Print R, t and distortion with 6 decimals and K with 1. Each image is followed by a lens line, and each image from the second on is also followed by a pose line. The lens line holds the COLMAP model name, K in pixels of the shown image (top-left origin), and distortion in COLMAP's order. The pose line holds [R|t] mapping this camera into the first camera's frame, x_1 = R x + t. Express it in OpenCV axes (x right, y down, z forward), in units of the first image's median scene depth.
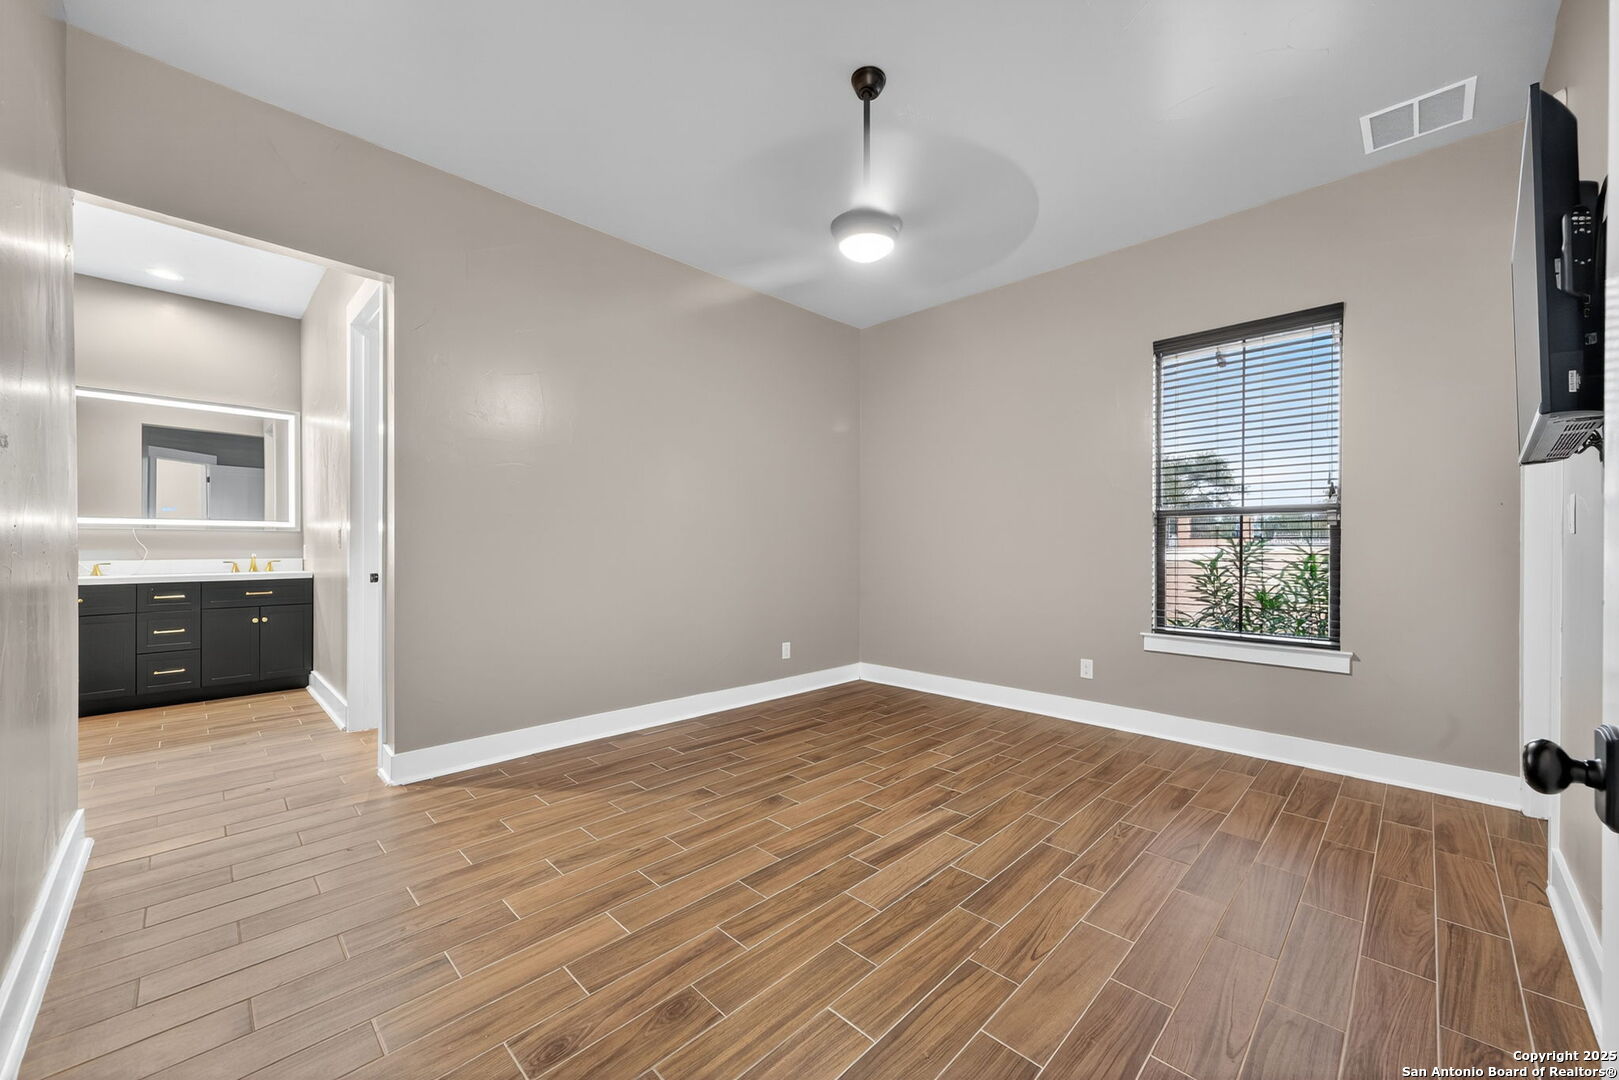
lens RADIAL K [[599.9, 0, 816.0], [0, 599.9, 545.8], [0, 0, 1]] dist [-0.000859, 0.000000]
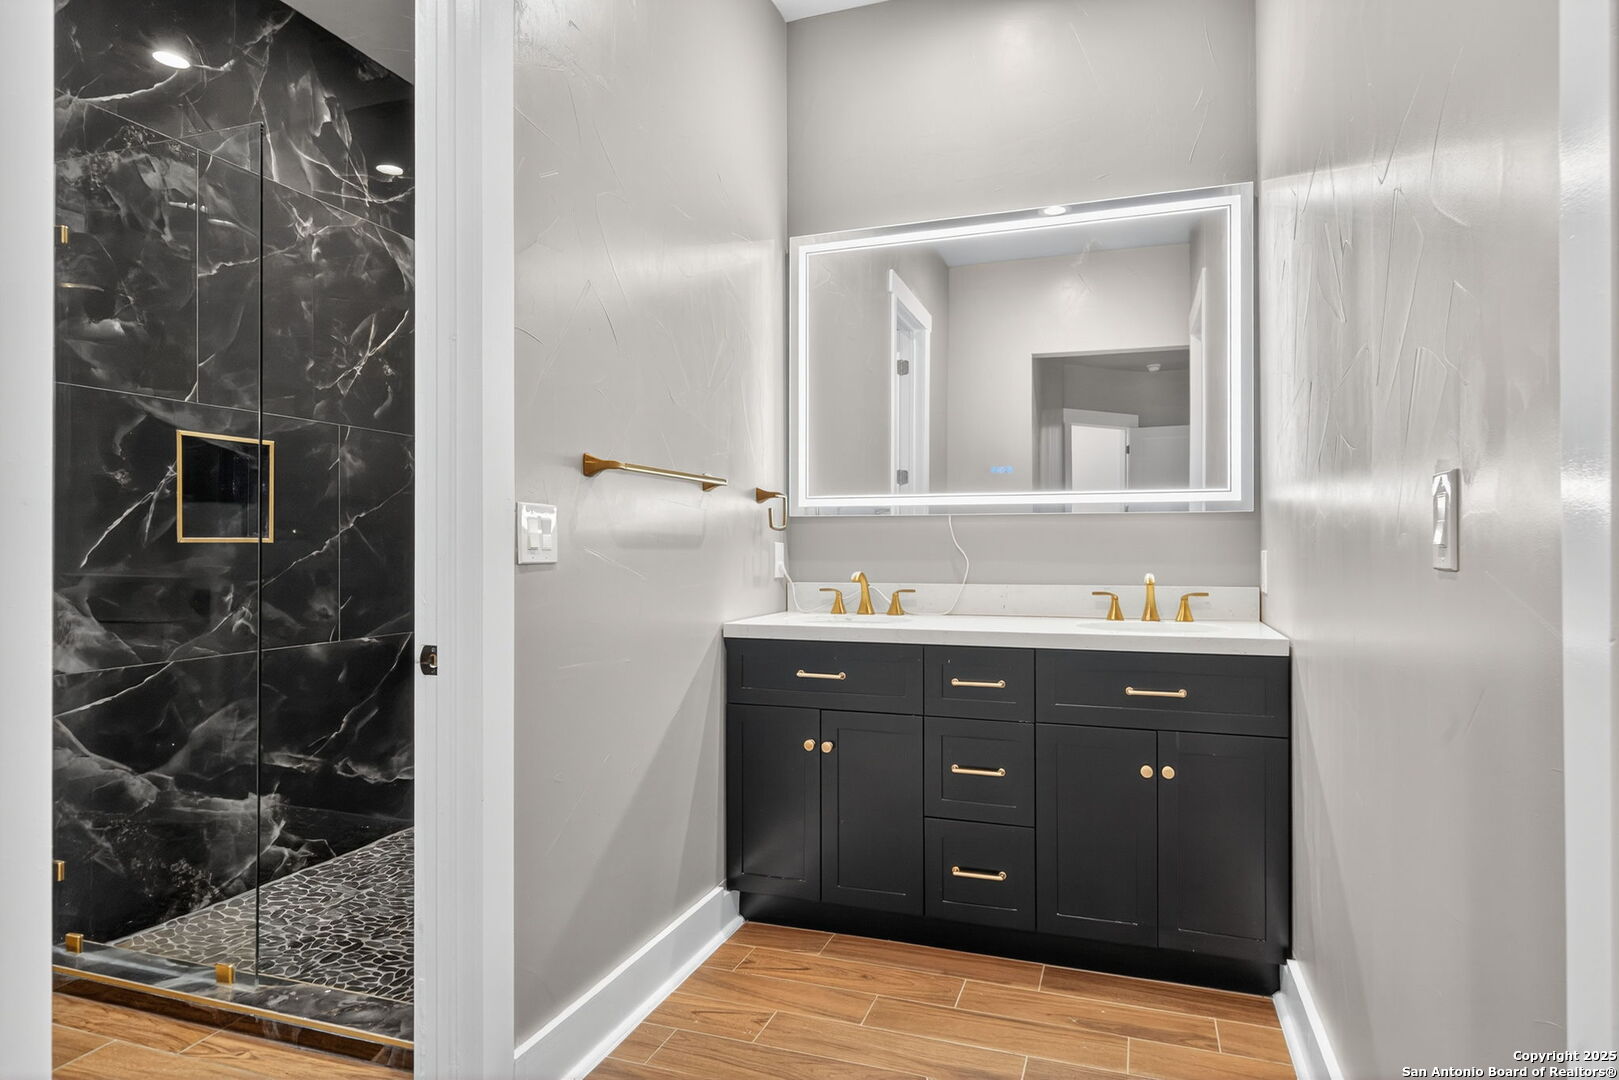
lens RADIAL K [[931.9, 0, 843.2], [0, 931.9, 543.9], [0, 0, 1]] dist [-0.002771, -0.000417]
pose [[0.442788, -0.002347, -0.896623, -0.502533], [-0.005310, 0.999972, -0.005240, -0.000109], [0.896611, 0.007081, 0.442763, 0.570717]]
